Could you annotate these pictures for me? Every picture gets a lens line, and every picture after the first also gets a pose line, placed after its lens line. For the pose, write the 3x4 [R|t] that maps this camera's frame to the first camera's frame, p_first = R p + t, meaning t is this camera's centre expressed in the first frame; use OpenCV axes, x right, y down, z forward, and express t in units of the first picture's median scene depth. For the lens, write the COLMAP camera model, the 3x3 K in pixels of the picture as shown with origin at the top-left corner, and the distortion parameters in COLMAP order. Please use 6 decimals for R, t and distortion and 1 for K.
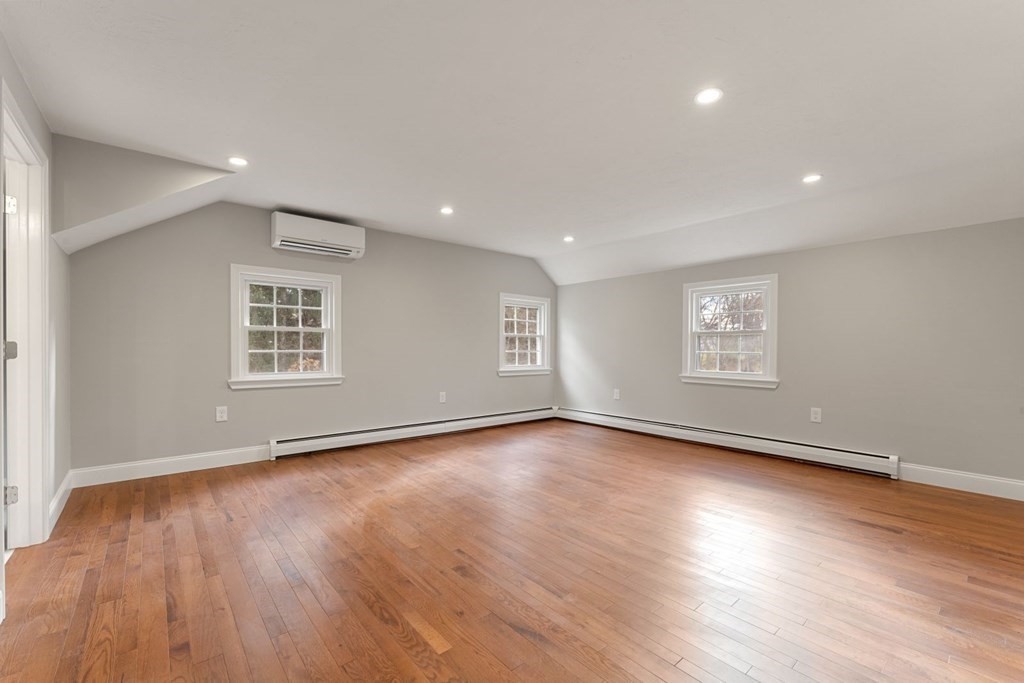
lens RADIAL K [[423.0, 0, 504.4], [0, 423.0, 350.3], [0, 0, 1]] dist [-0.004335, 0.000581]
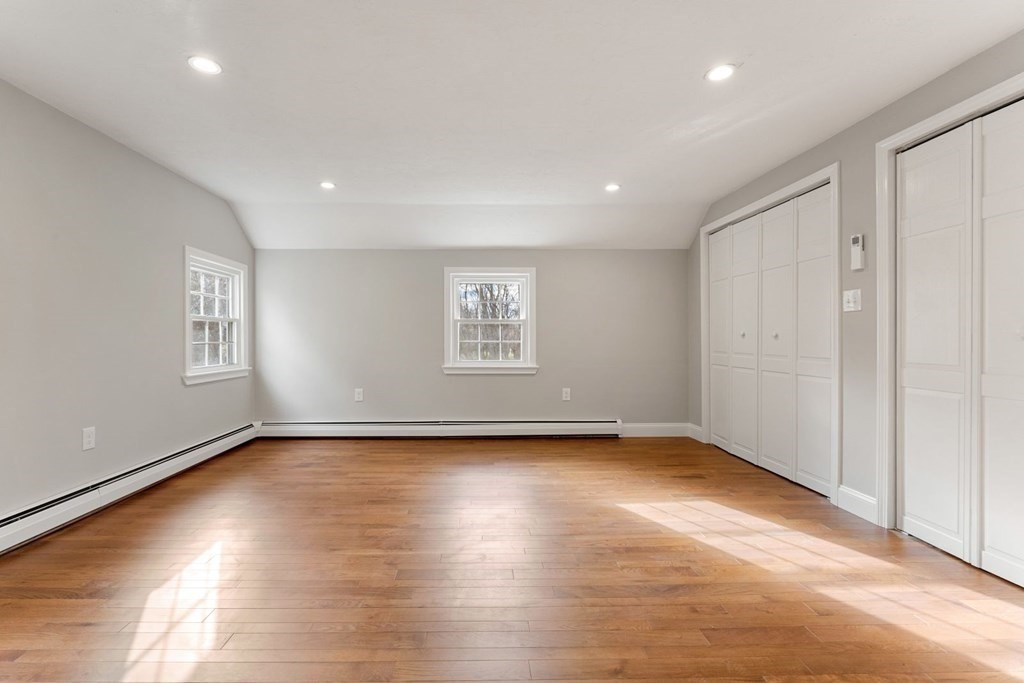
lens RADIAL K [[442.6, 0, 511.4], [0, 442.6, 336.7], [0, 0, 1]] dist [-0.002250, 0.000285]
pose [[0.633282, -0.003380, 0.773914, -0.243167], [0.010050, 0.999942, -0.003857, -0.000297], [-0.773856, 0.010221, 0.633279, 0.297770]]
